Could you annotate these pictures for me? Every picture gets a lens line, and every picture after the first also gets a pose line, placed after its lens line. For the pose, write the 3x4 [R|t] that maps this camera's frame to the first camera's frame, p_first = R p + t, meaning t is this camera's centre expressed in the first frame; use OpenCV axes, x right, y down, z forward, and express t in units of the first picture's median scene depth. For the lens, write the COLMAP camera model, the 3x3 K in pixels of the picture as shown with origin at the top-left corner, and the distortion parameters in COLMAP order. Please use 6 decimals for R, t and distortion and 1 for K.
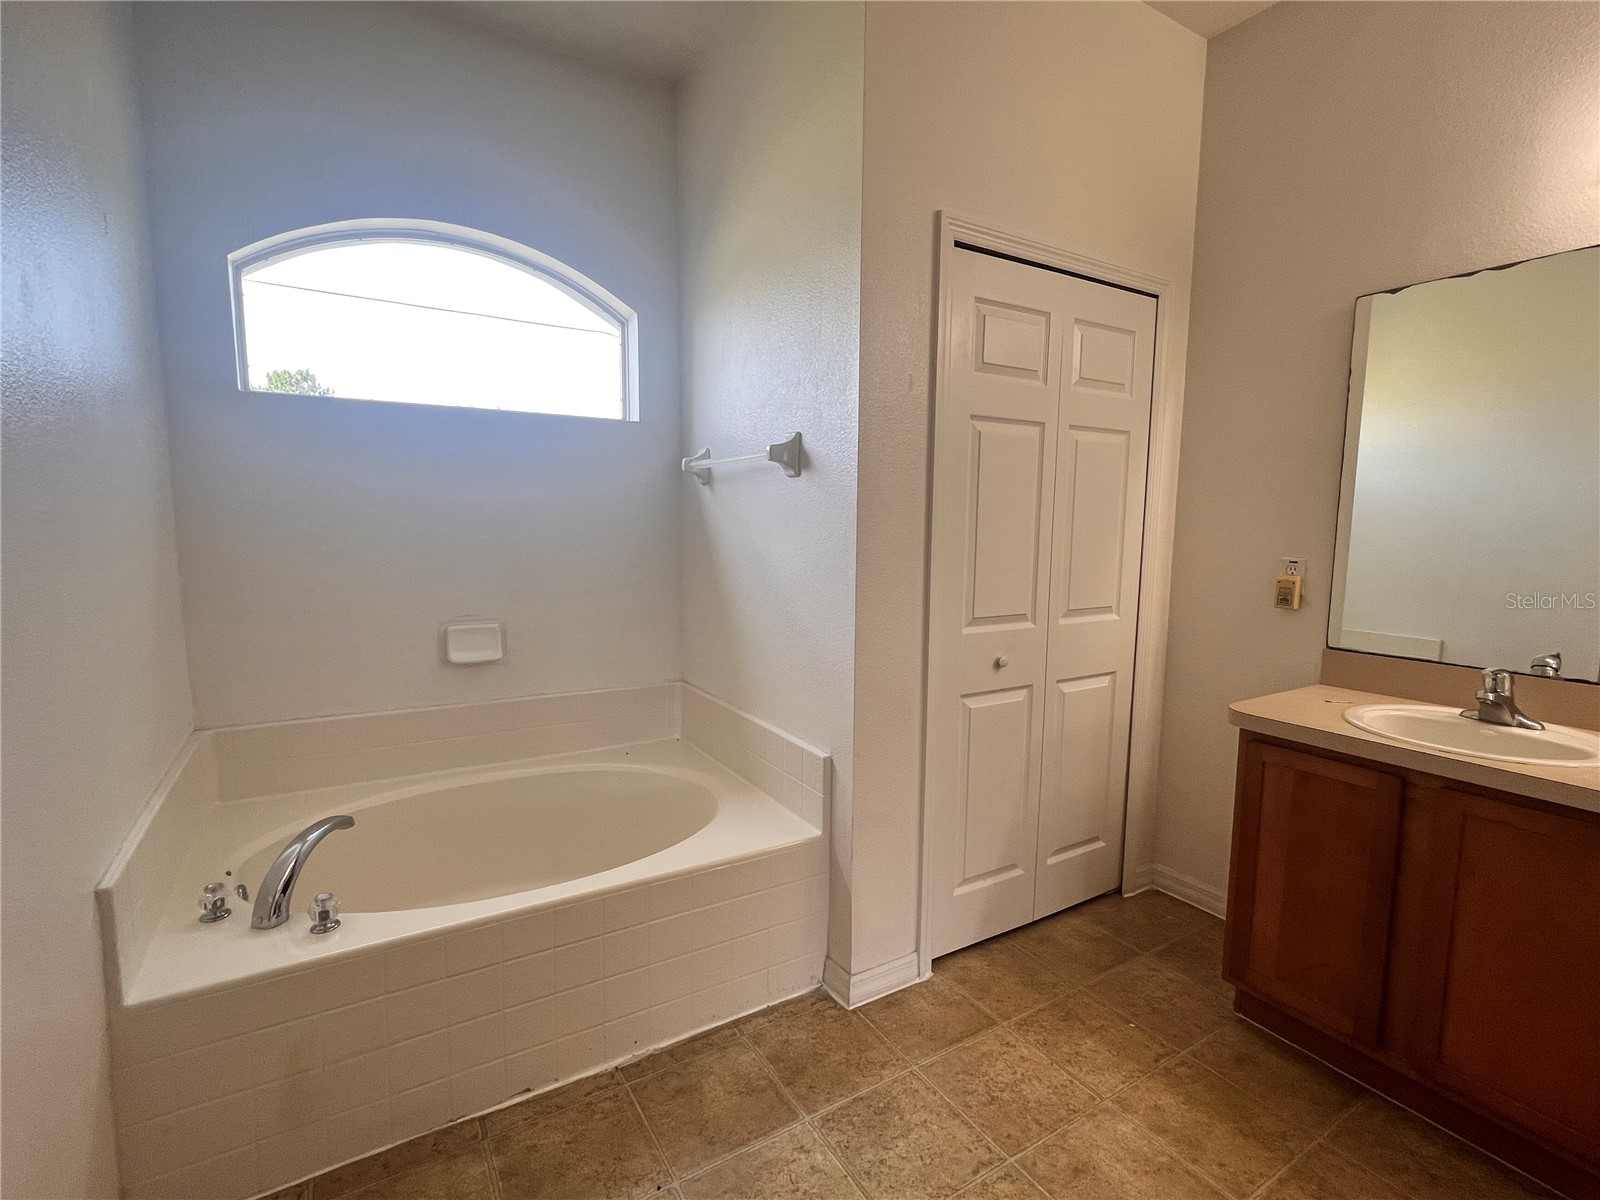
lens RADIAL K [[746.0, 0, 798.1], [0, 746.0, 601.8], [0, 0, 1]] dist [-0.002545, -0.000976]
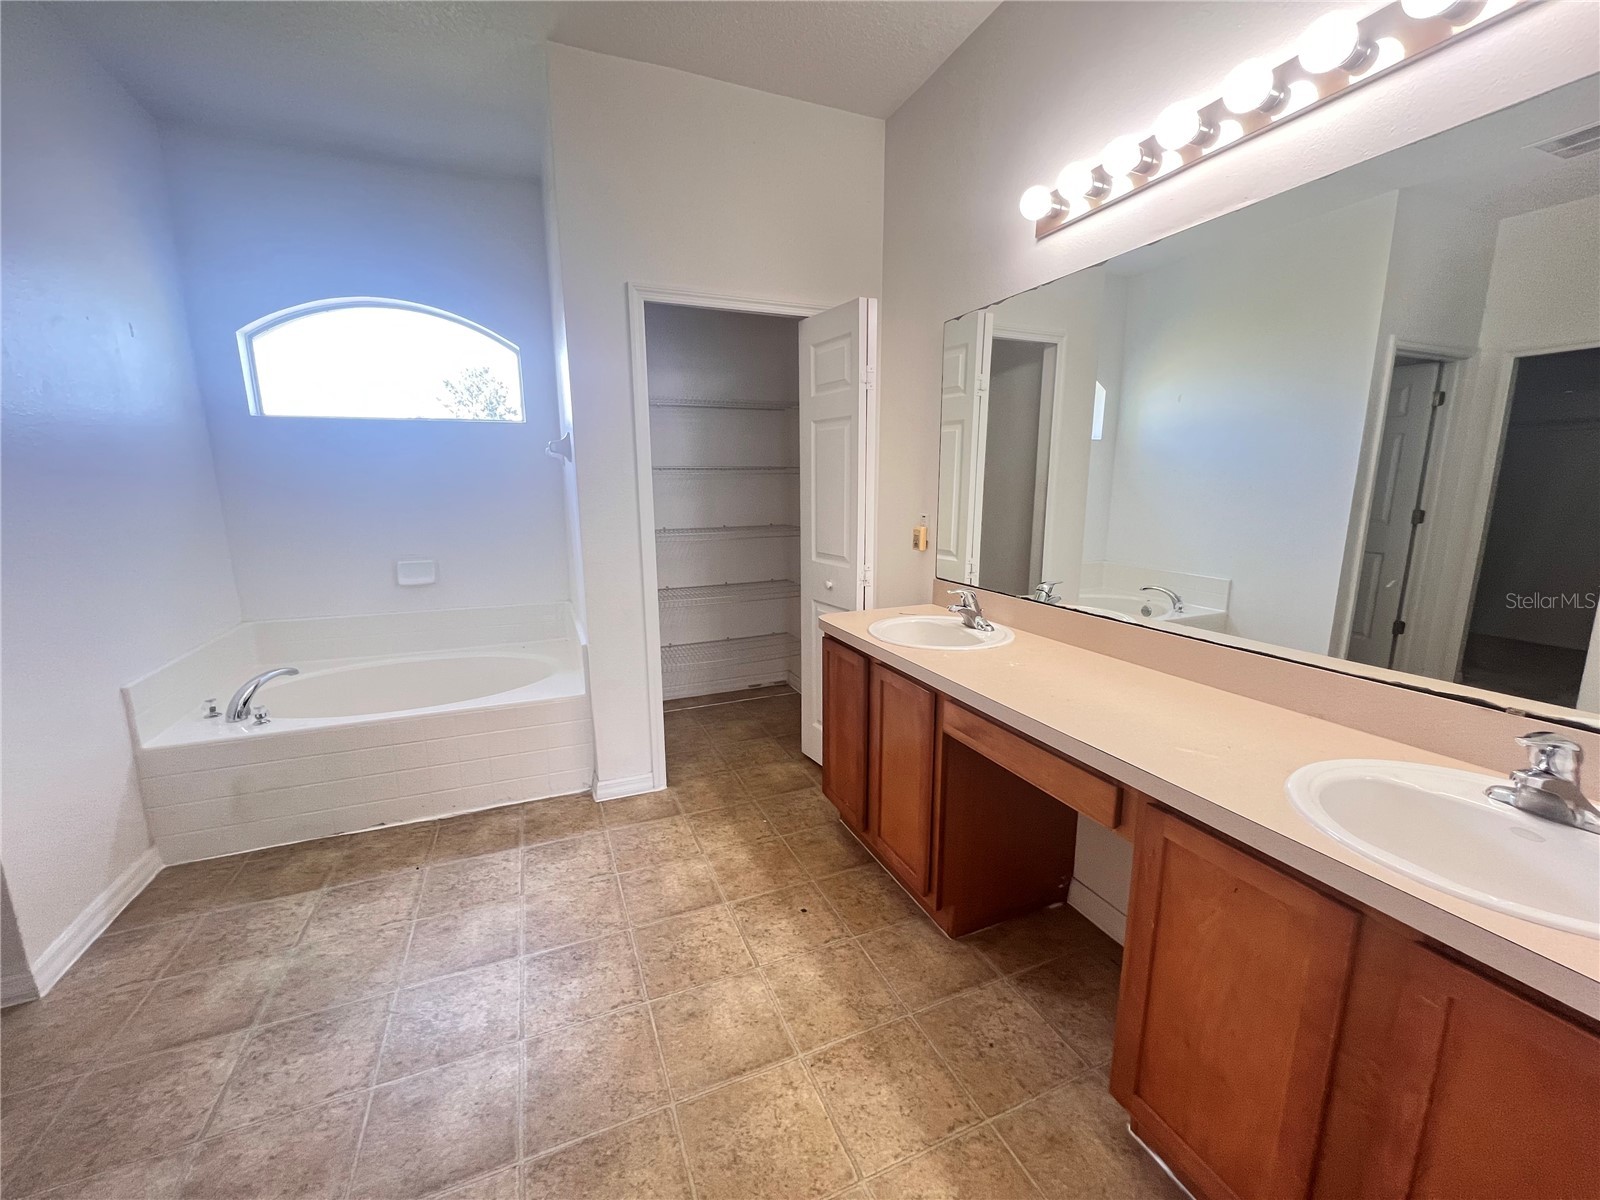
lens RADIAL K [[638.5, 0, 797.1], [0, 638.5, 599.3], [0, 0, 1]] dist [0.001156, 0.000330]
pose [[0.988831, 0.012571, -0.148508, 0.767757], [-0.001417, 0.997184, 0.074976, 0.014816], [0.149033, -0.073928, 0.986065, -0.277951]]
